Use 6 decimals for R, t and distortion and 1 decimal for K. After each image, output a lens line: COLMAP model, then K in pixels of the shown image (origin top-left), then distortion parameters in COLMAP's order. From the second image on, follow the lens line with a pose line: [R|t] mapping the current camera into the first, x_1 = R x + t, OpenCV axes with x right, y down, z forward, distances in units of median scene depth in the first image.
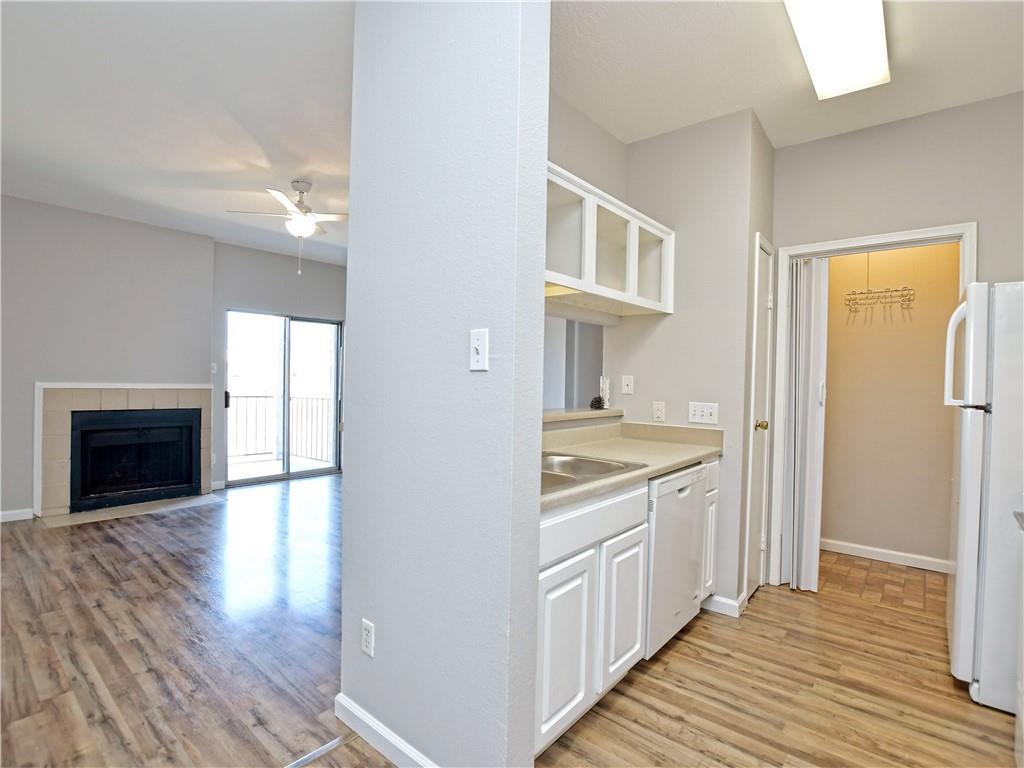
lens RADIAL K [[507.8, 0, 504.7], [0, 507.8, 386.6], [0, 0, 1]] dist [-0.030085, 0.001723]
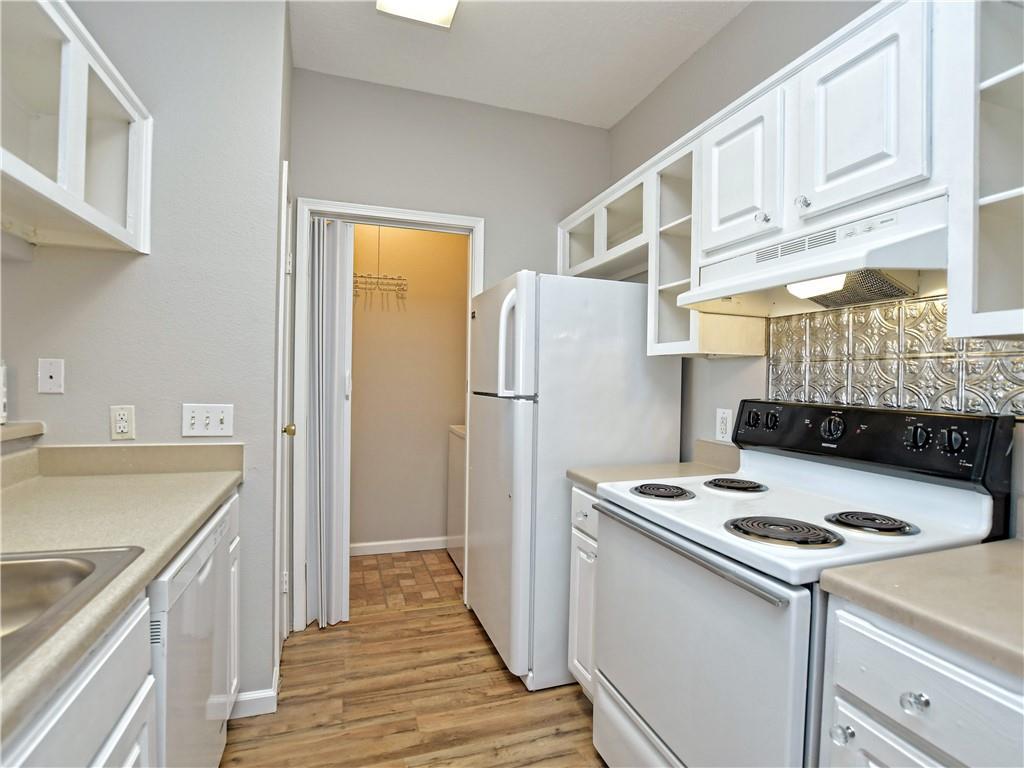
lens RADIAL K [[507.8, 0, 508.2], [0, 507.8, 386.0], [0, 0, 1]] dist [-0.030085, 0.001723]
pose [[0.517491, -0.023009, 0.855379, 0.047013], [0.003359, 0.999685, 0.024859, -0.004548], [-0.855682, -0.009991, 0.517406, 0.335920]]
